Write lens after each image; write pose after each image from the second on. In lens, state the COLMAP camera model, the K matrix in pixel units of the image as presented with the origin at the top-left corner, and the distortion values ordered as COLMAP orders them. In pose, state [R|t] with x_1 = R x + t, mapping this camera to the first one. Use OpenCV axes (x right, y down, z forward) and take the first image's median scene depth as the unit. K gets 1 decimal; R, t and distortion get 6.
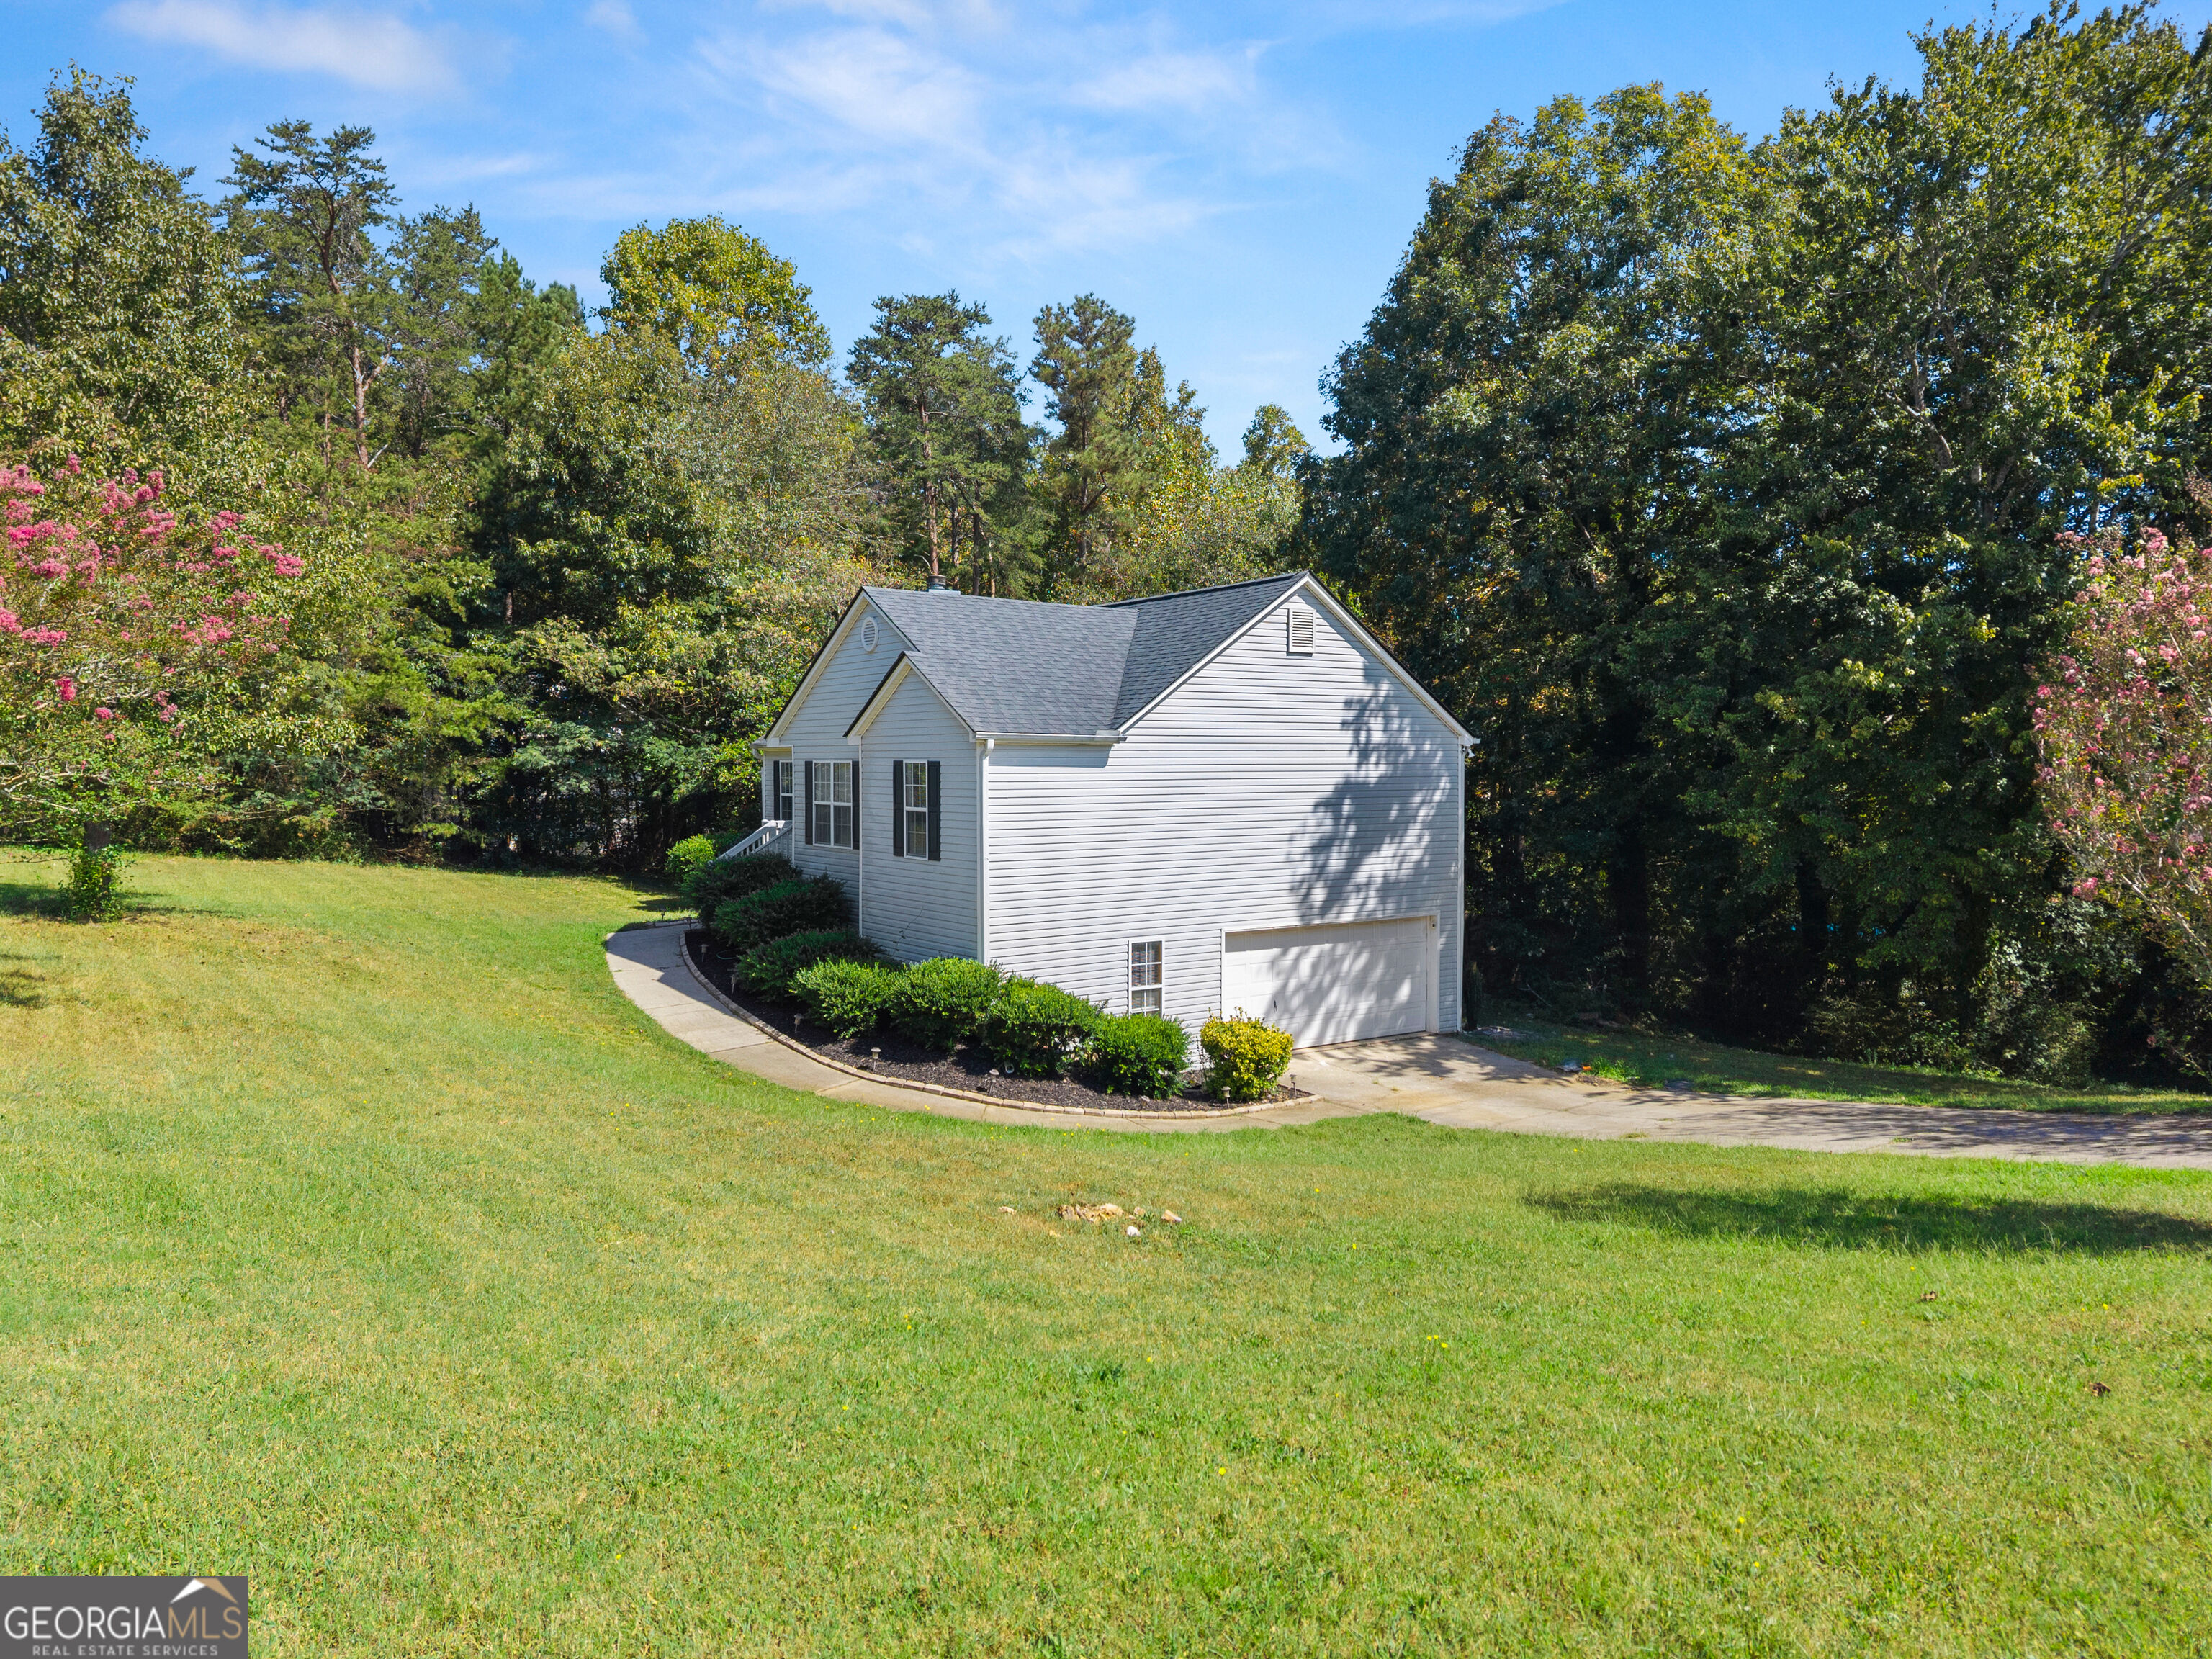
lens RADIAL K [[1471.3, 0, 1105.7], [0, 1471.3, 749.5], [0, 0, 1]] dist [0.026835, -0.001009]
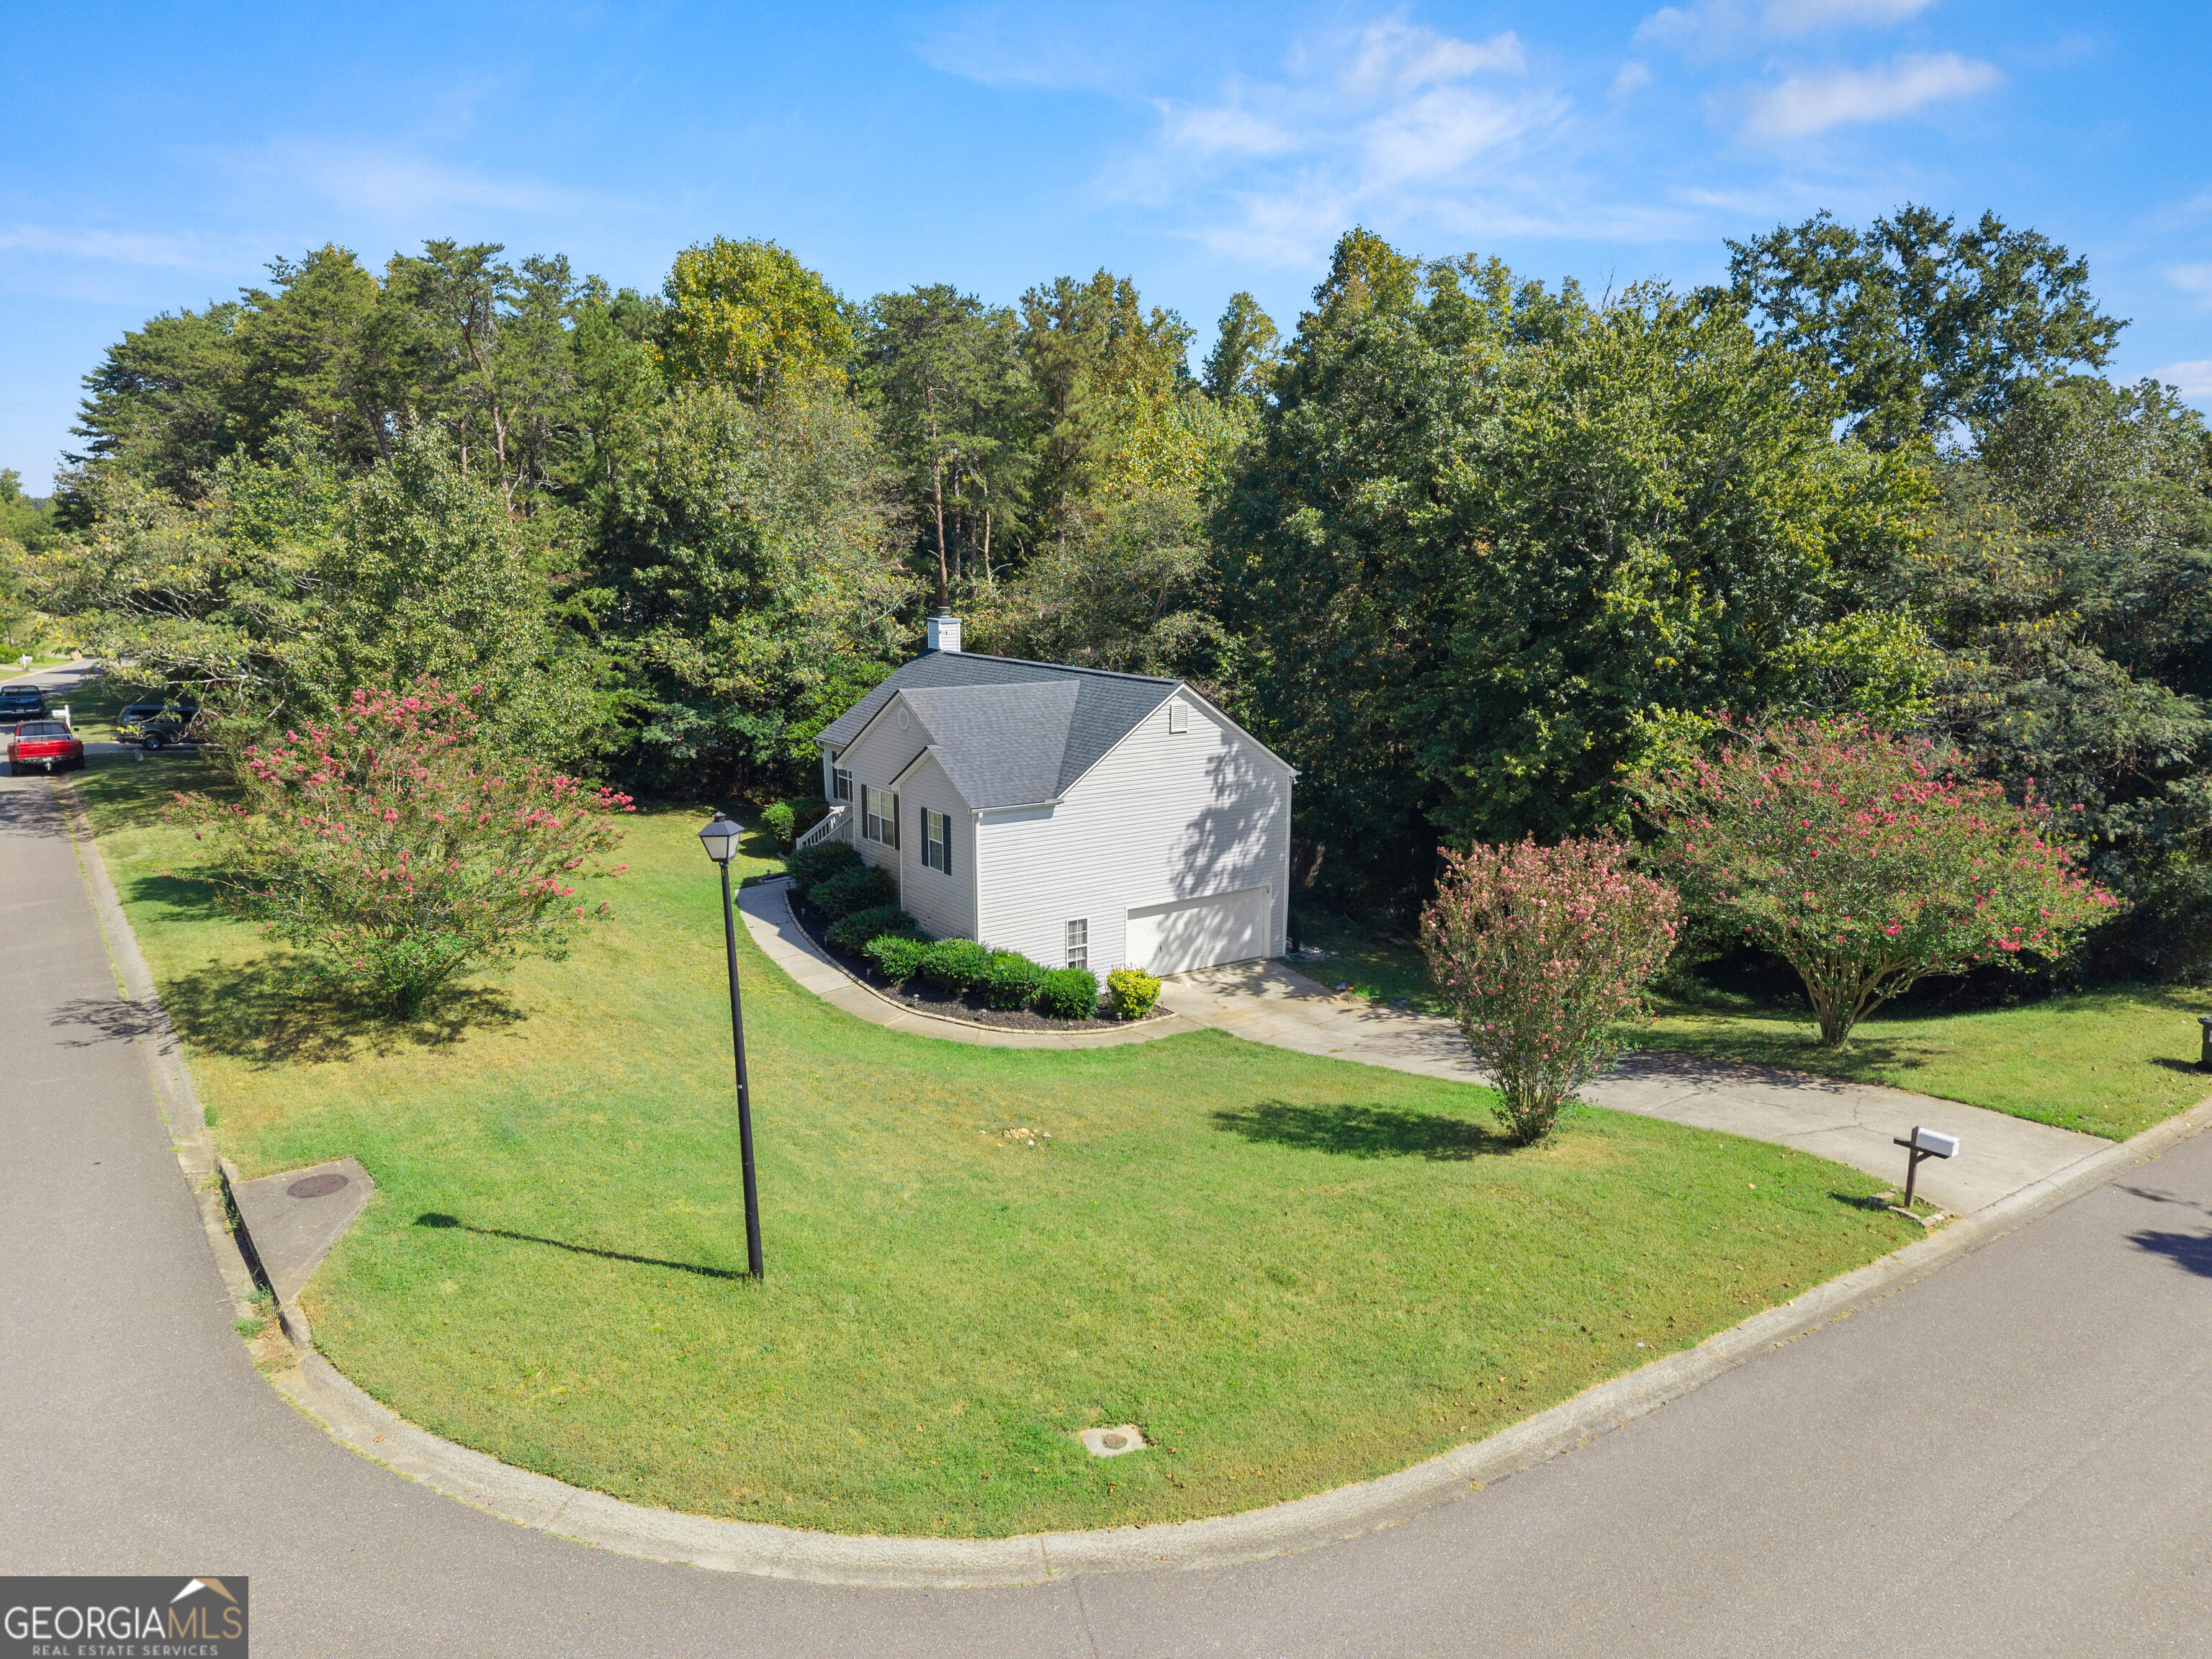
lens RADIAL K [[1471.3, 0, 1105.7], [0, 1471.3, 749.5], [0, 0, 1]] dist [0.026835, -0.001009]
pose [[0.999992, 0.000843, -0.003880, 0.058908], [-0.000240, 0.988243, 0.152892, -0.277092], [0.003963, -0.152890, 0.988235, -0.534730]]
